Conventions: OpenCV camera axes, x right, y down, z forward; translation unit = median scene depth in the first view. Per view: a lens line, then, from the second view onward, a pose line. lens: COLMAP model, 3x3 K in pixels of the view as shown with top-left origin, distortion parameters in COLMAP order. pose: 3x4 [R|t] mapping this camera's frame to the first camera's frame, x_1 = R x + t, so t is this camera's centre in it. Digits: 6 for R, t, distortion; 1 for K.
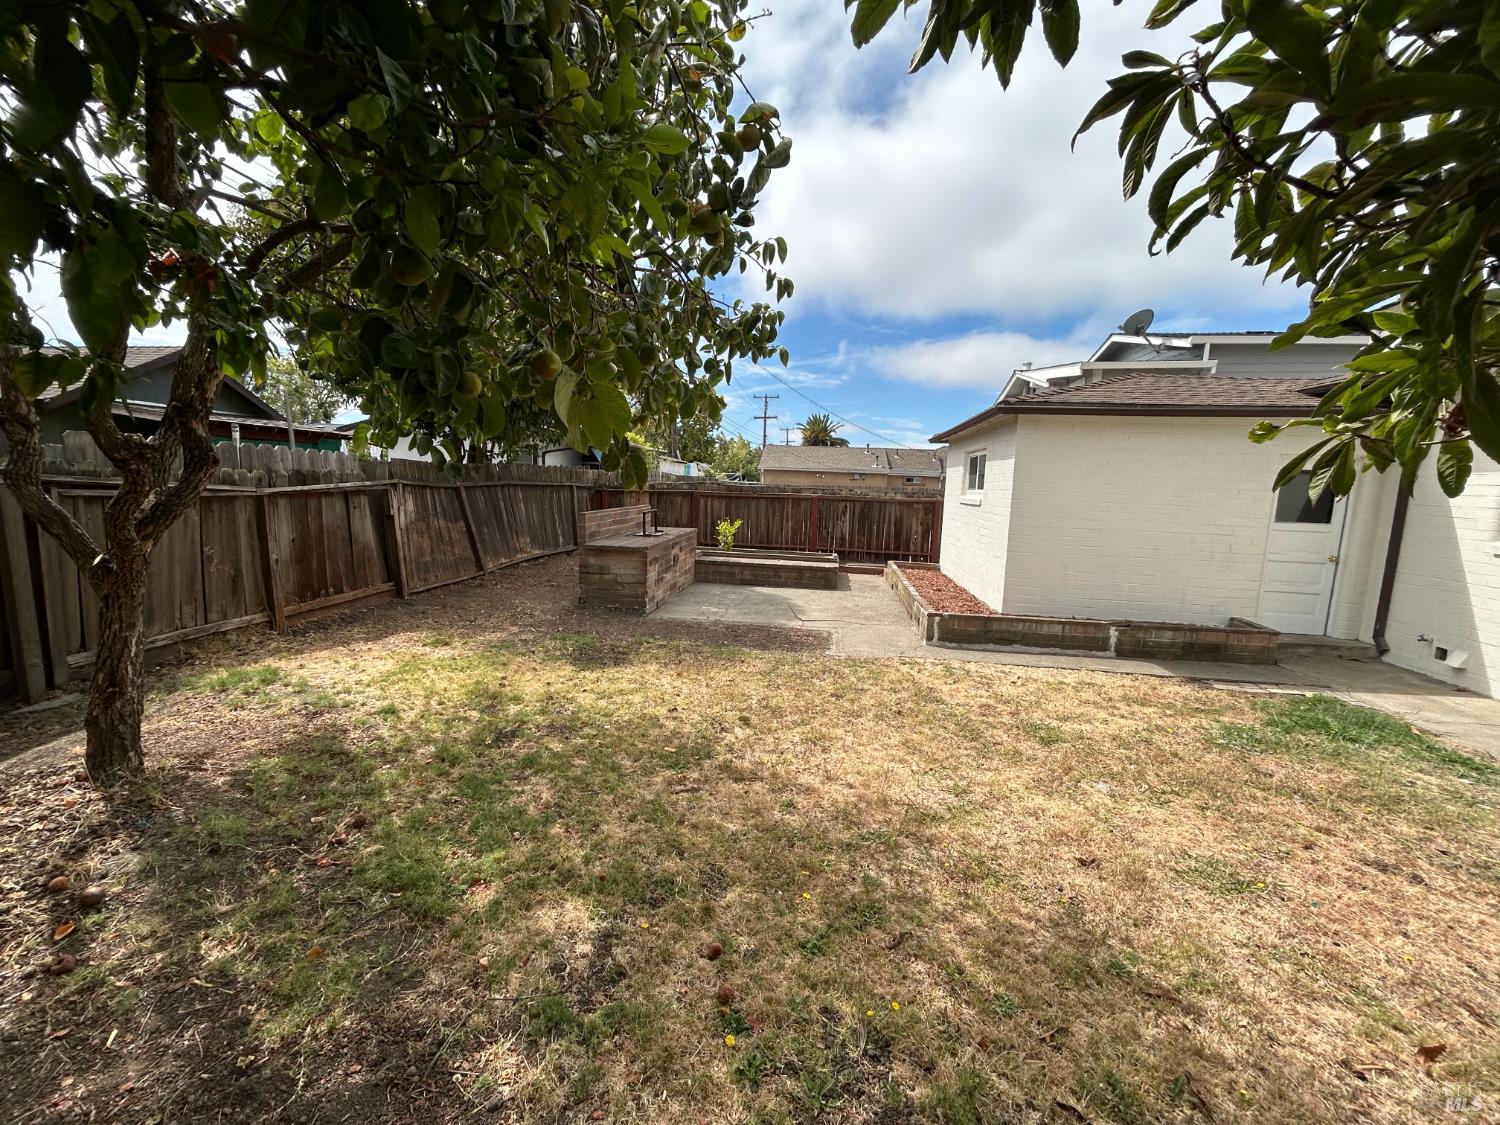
lens RADIAL K [[610.1, 0, 746.6], [0, 610.1, 566.8], [0, 0, 1]] dist [-0.000337, 0.000196]
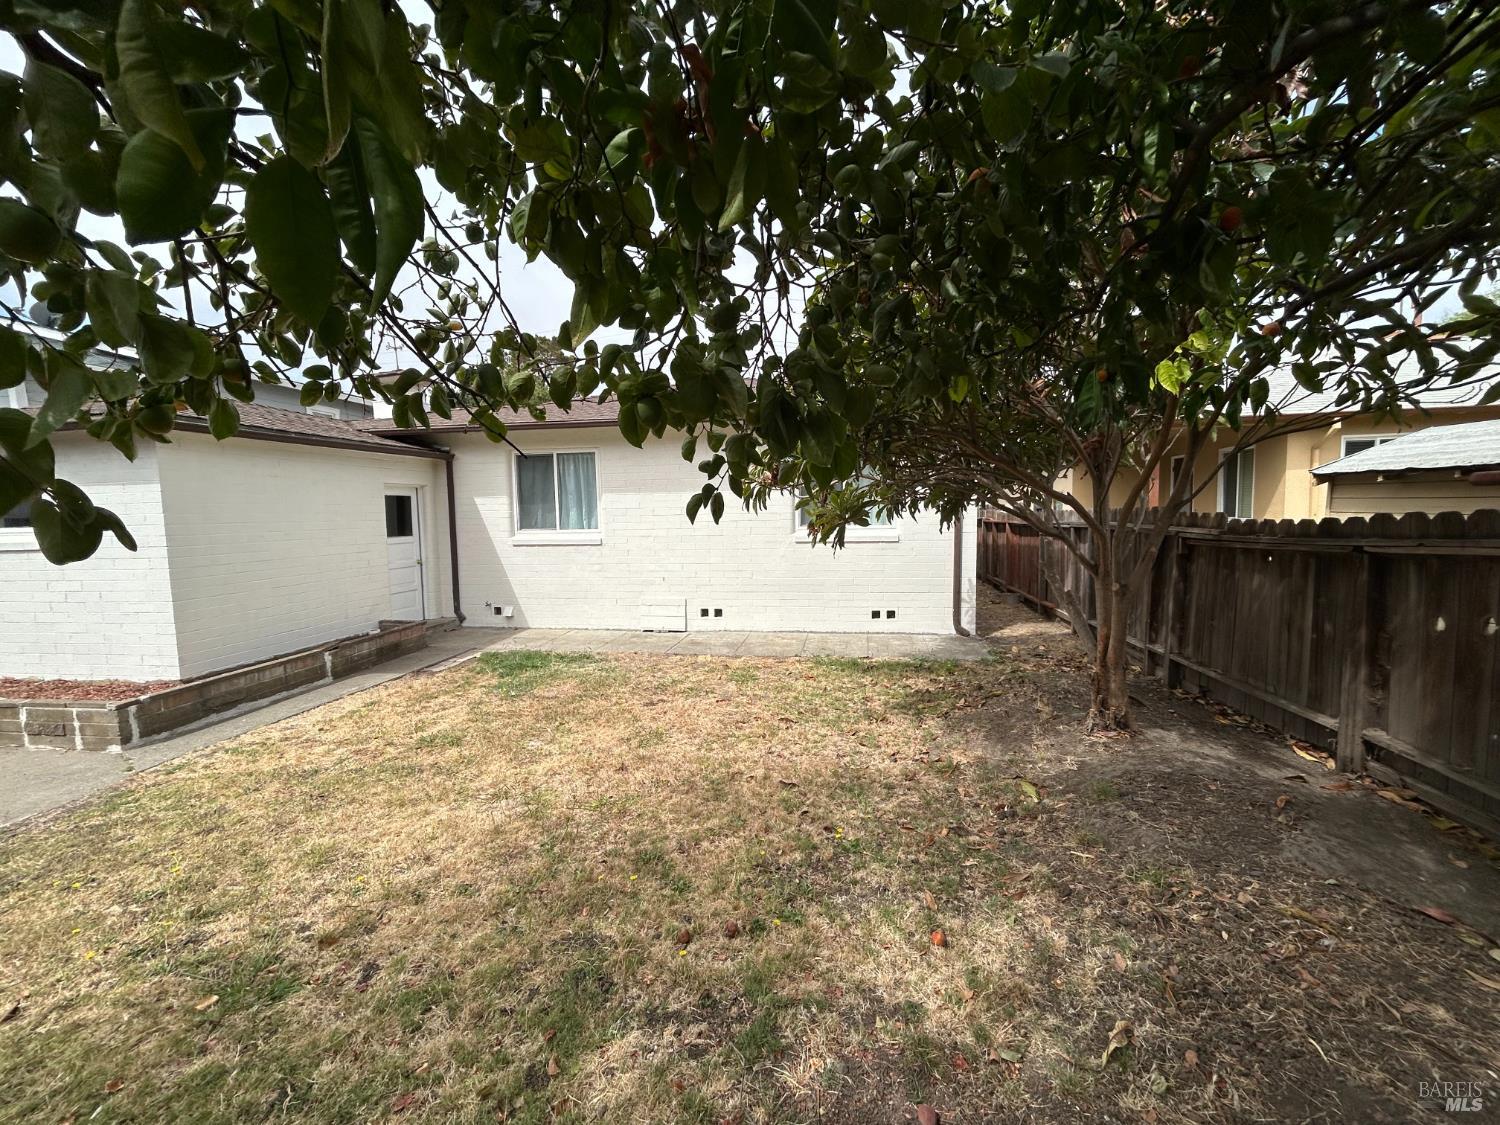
lens RADIAL K [[610.1, 0, 744.8], [0, 610.1, 560.9], [0, 0, 1]] dist [-0.000337, 0.000196]
pose [[0.038269, -0.114273, 0.992712, -0.476931], [0.159878, 0.981342, 0.106801, -0.062888], [-0.986395, 0.154626, 0.055825, 0.322483]]
